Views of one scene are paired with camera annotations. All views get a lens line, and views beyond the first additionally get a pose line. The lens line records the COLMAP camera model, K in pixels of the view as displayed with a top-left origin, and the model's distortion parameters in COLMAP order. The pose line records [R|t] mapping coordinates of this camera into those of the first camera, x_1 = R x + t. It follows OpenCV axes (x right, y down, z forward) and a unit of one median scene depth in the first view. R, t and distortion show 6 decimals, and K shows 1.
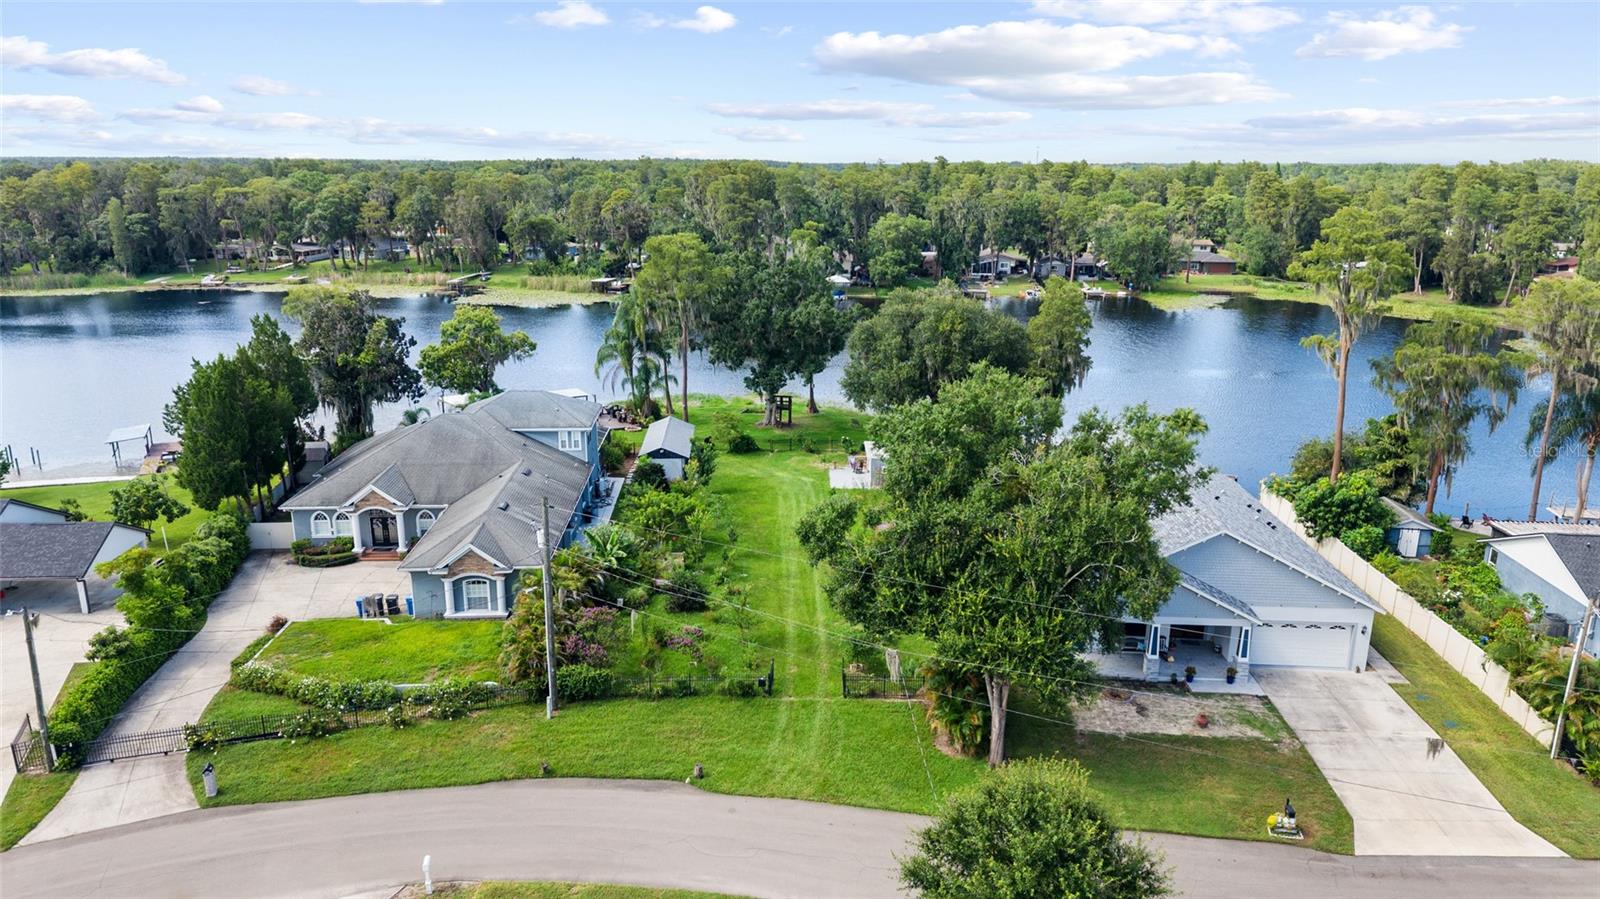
lens RADIAL K [[1103.1, 0, 800.0], [0, 1103.1, 449.5], [0, 0, 1]] dist [0.037814, -0.047808]
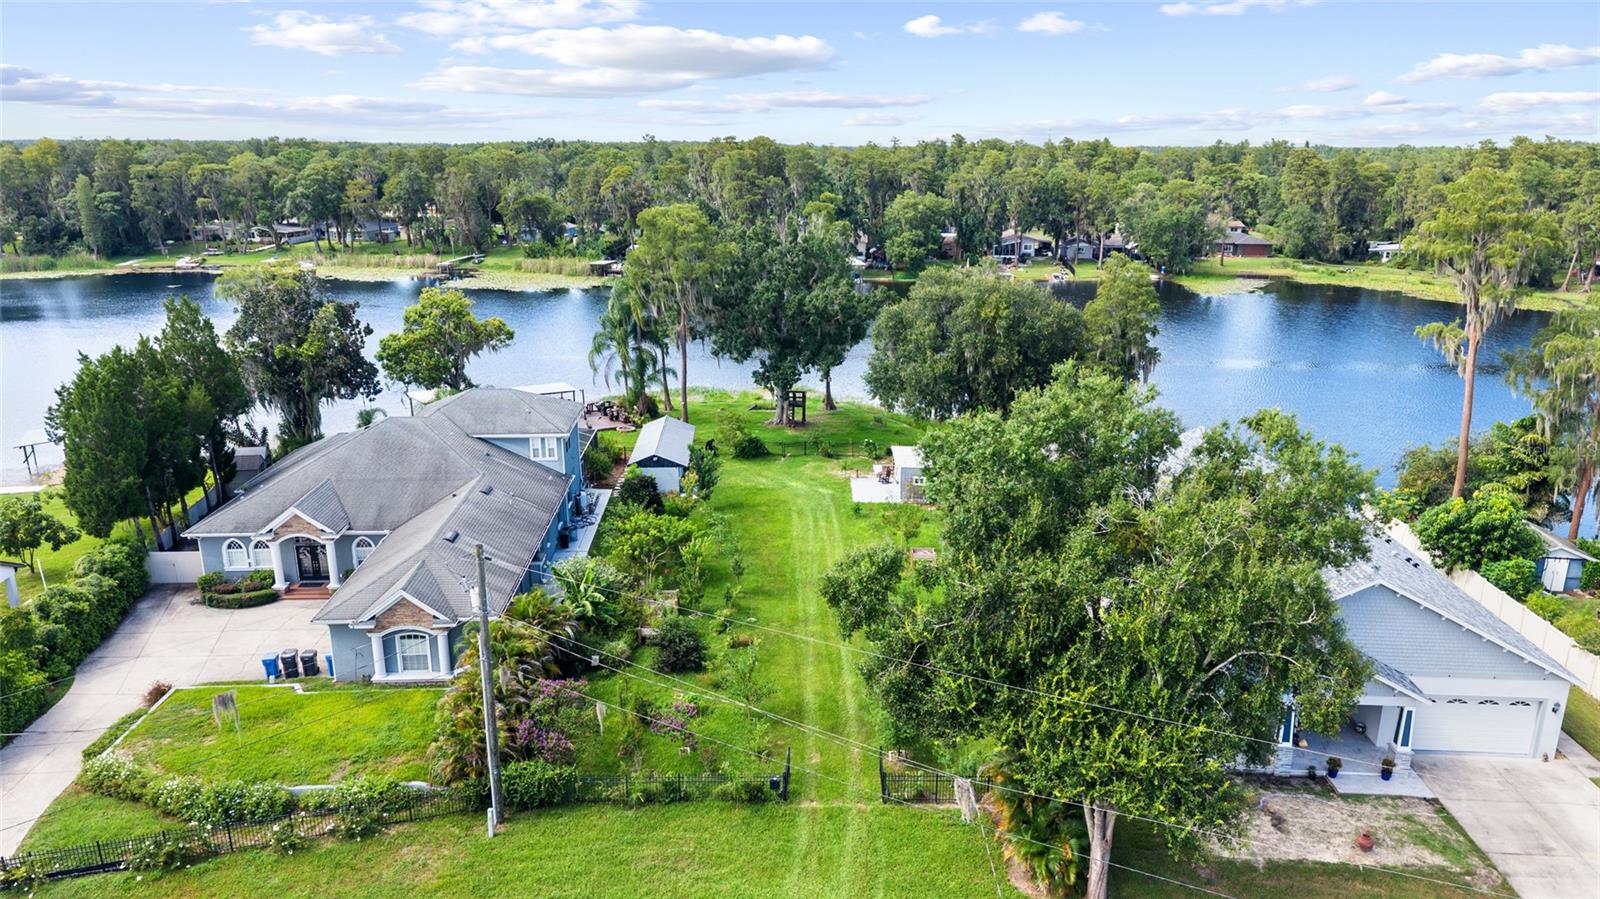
lens RADIAL K [[1114.9, 0, 807.7], [0, 1114.9, 442.2], [0, 0, 1]] dist [0.035516, -0.043404]
pose [[0.999999, 0.000312, -0.001145, -0.008071], [-0.000306, 0.999985, 0.005413, -0.019831], [0.001147, -0.005413, 0.999985, 0.170902]]
